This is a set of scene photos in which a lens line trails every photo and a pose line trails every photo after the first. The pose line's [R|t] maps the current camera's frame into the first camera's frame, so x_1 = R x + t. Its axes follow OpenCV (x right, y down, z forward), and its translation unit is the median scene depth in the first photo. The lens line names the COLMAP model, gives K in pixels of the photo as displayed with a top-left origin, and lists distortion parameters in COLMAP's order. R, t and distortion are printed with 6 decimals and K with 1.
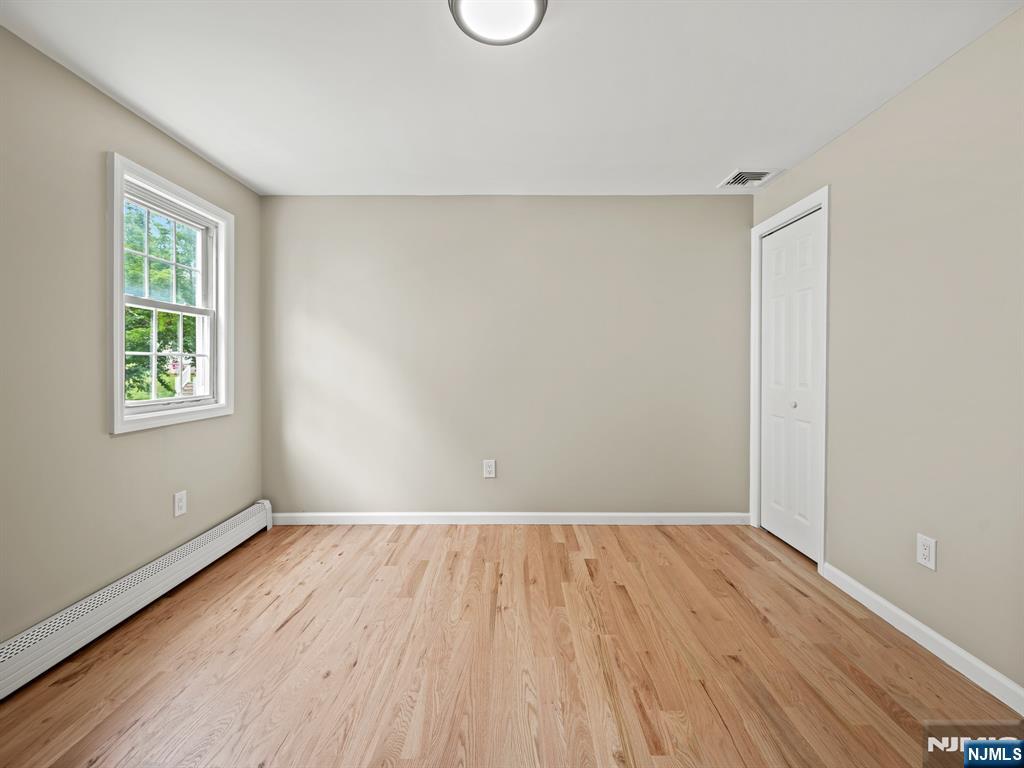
lens RADIAL K [[429.2, 0, 513.6], [0, 429.2, 367.5], [0, 0, 1]] dist [0.000038, -0.000082]
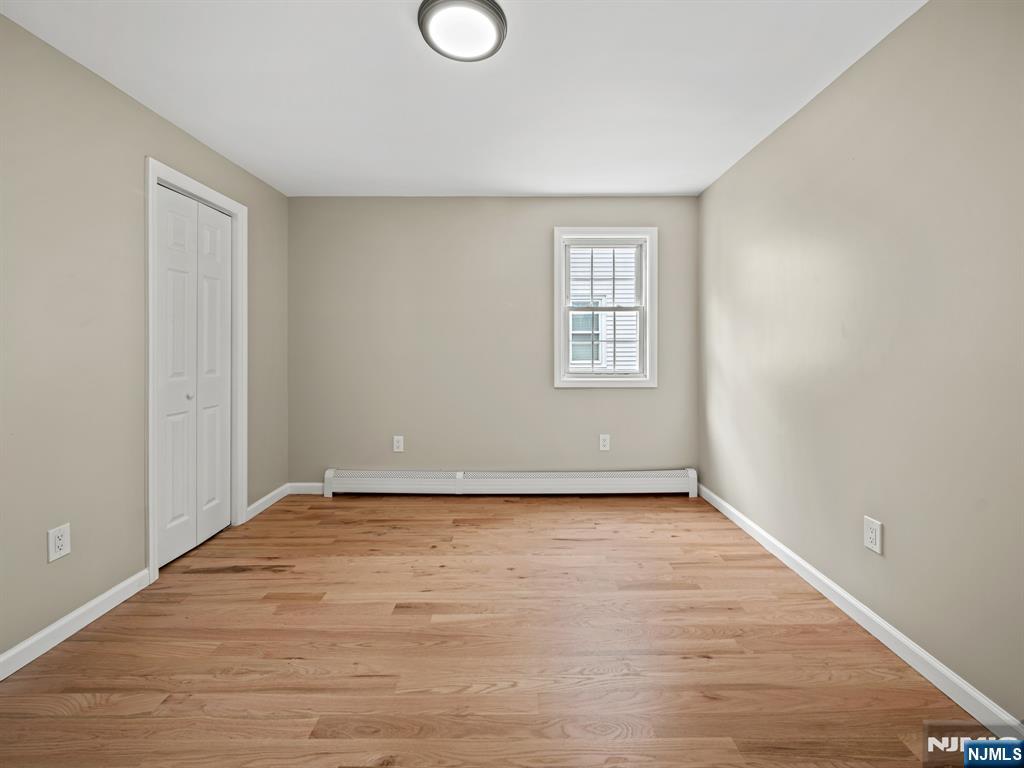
lens RADIAL K [[418.6, 0, 520.0], [0, 418.6, 342.8], [0, 0, 1]] dist [-0.000456, -0.000170]
pose [[0.002863, -0.006407, -0.999975, 0.641727], [-0.005995, 0.999961, -0.006424, -0.012385], [0.999978, 0.006013, 0.002824, 0.695306]]
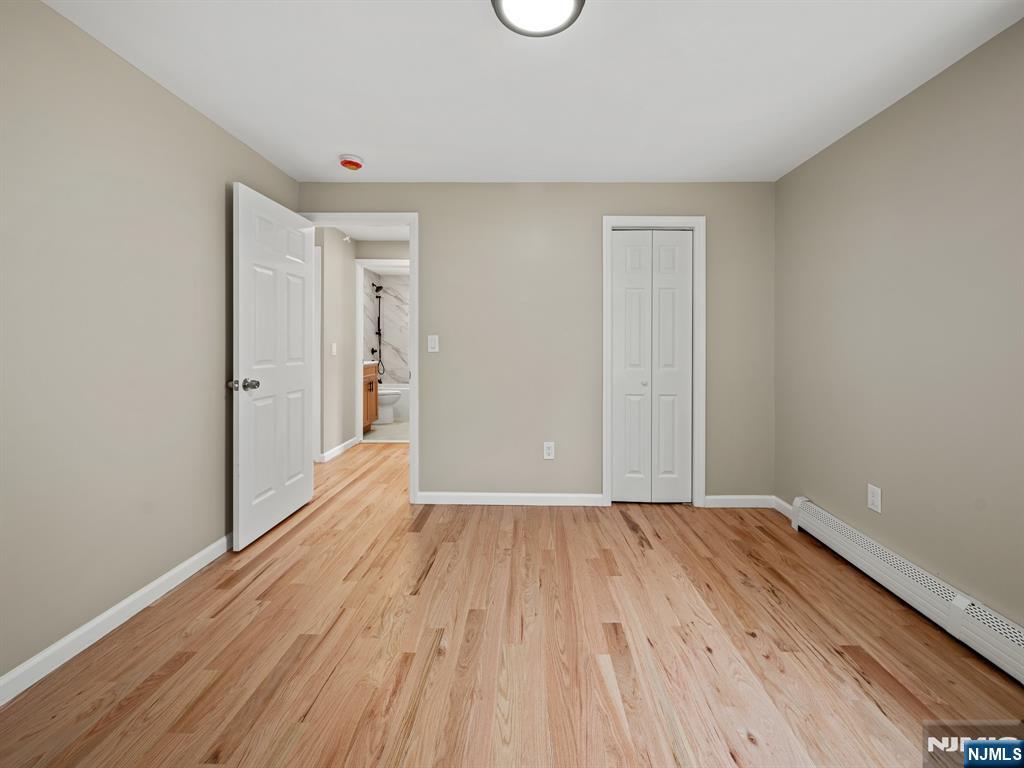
lens RADIAL K [[418.6, 0, 520.0], [0, 418.6, 342.8], [0, 0, 1]] dist [-0.000456, -0.000170]
pose [[-0.999767, -0.008141, 0.019970, -0.005563], [-0.007902, 0.999897, 0.011987, -0.024906], [-0.020066, 0.011826, -0.999729, 1.216878]]
